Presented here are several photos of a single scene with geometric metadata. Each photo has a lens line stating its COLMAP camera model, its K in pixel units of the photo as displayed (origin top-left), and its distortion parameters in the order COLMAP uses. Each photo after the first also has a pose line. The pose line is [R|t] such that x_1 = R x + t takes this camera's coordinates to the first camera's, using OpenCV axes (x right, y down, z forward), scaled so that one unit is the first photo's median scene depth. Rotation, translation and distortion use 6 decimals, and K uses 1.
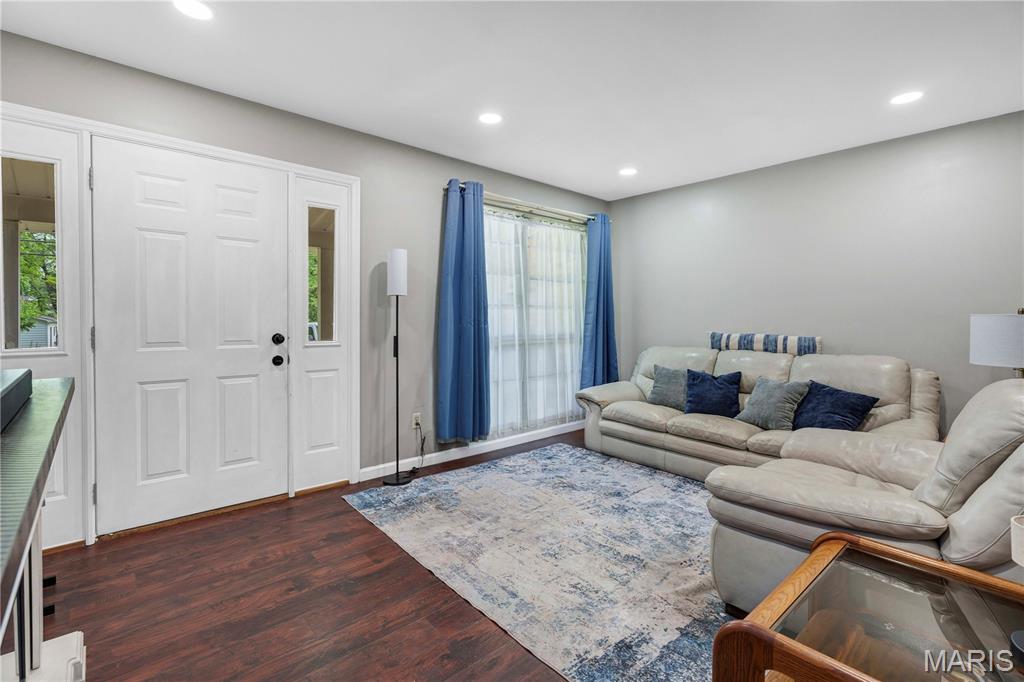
lens RADIAL K [[457.3, 0, 501.9], [0, 457.3, 319.6], [0, 0, 1]] dist [0.001851, 0.000559]
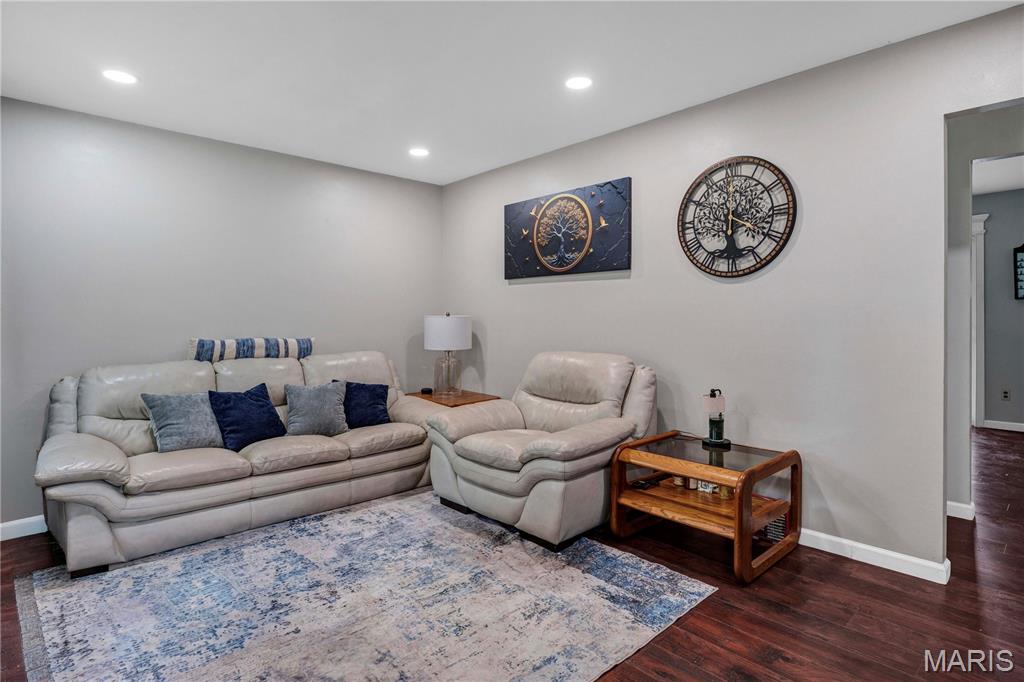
lens RADIAL K [[532.9, 0, 511.0], [0, 532.9, 316.5], [0, 0, 1]] dist [-0.002948, -0.000189]
pose [[-0.026337, -0.004432, 0.999643, -0.602860], [0.005309, 0.999975, 0.004574, -0.015530], [-0.999639, 0.005427, -0.026313, 0.706874]]
